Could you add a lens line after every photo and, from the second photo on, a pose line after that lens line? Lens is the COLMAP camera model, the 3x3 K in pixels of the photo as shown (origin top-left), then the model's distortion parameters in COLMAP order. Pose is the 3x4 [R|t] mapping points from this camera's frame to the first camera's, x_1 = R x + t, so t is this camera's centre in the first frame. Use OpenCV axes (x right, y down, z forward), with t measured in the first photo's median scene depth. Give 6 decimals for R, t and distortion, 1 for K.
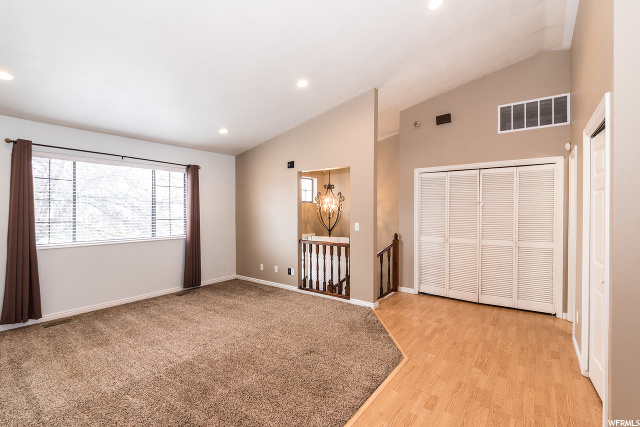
lens RADIAL K [[287.4, 0, 320.0], [0, 287.4, 213.5], [0, 0, 1]] dist [0.000078, -0.000069]
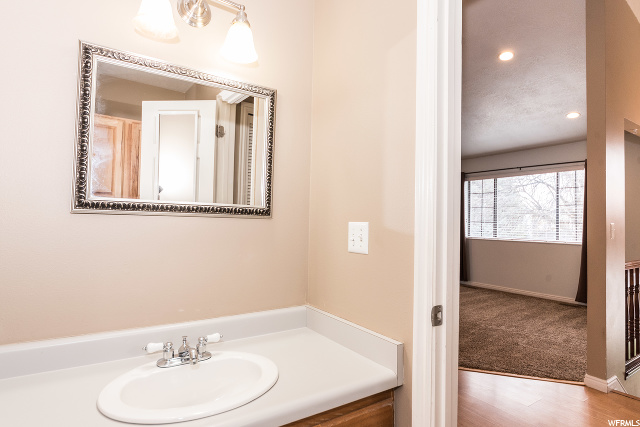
lens RADIAL K [[353.7, 0, 315.3], [0, 353.7, 211.5], [0, 0, 1]] dist [-0.003739, -0.001000]
pose [[-0.348945, -0.035622, -0.936466, 1.029743], [-0.024549, 0.999282, -0.028864, 0.043697], [0.936821, 0.012917, -0.349569, 0.780435]]
